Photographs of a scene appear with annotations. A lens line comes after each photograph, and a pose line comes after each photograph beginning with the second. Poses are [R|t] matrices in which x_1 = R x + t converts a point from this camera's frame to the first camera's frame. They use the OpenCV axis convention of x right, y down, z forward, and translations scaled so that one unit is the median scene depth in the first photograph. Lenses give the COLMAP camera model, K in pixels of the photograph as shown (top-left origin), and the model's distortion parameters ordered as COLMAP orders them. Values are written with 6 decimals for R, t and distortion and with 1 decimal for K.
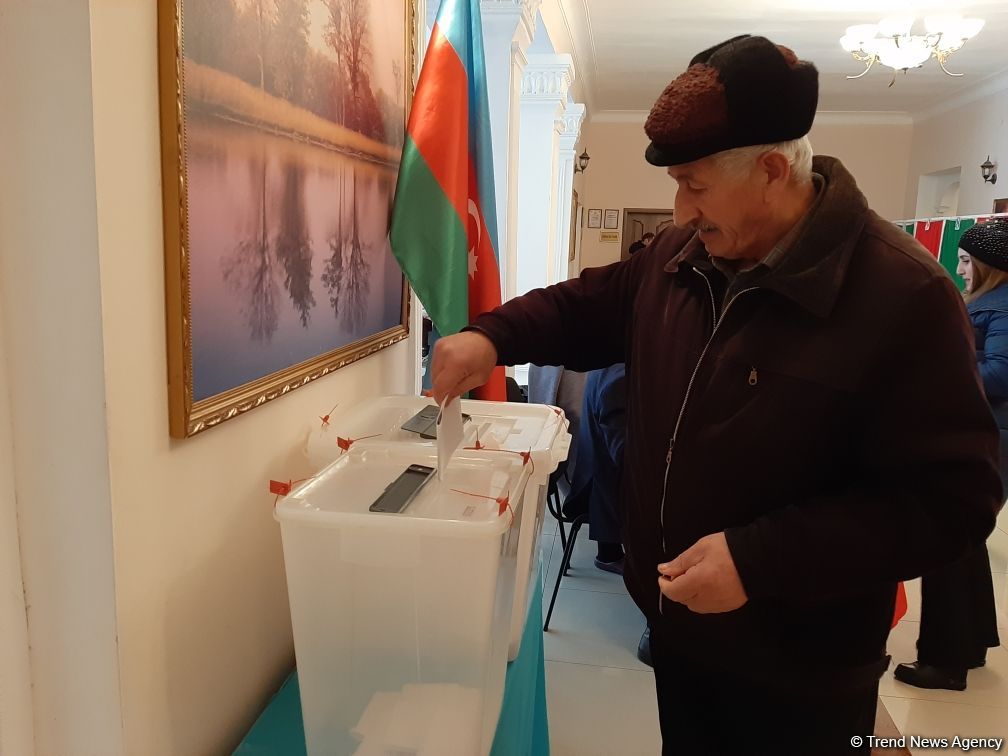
lens RADIAL K [[778.0, 0, 504.0], [0, 778.0, 378.0], [0, 0, 1]] dist [0.083002, -0.132499]
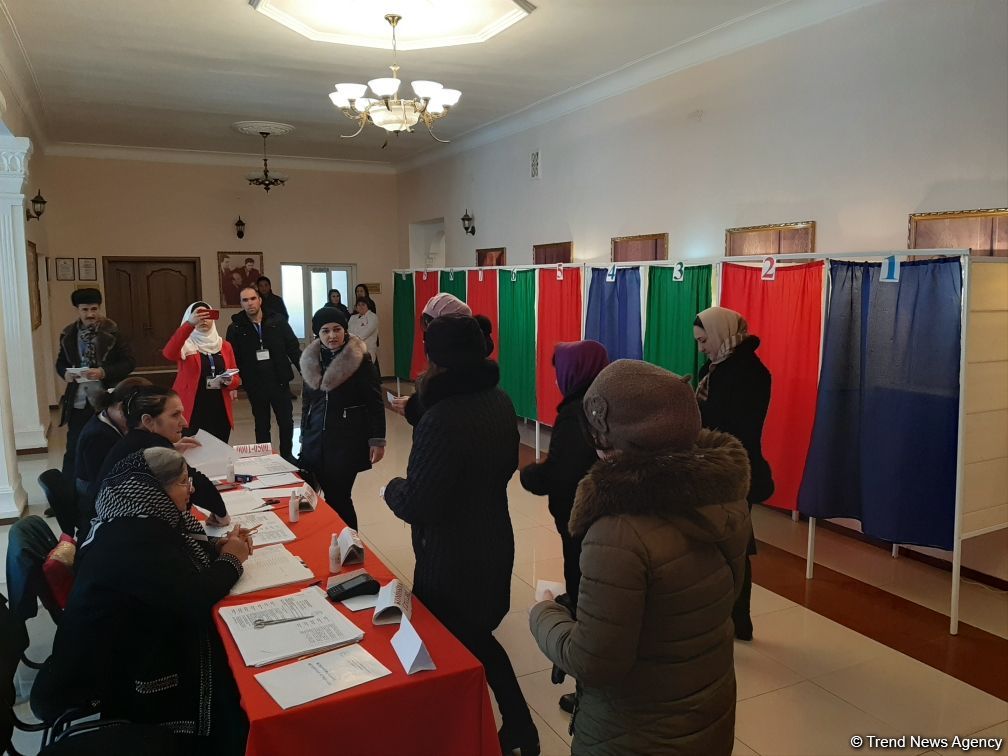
lens RADIAL K [[788.6, 0, 505.3], [0, 788.6, 382.8], [0, 0, 1]] dist [0.076103, -0.150602]
pose [[0.821394, -0.108528, 0.559940, 0.108822], [0.127023, 0.991882, 0.005914, -0.226207], [-0.556036, 0.066267, 0.828512, 0.403324]]
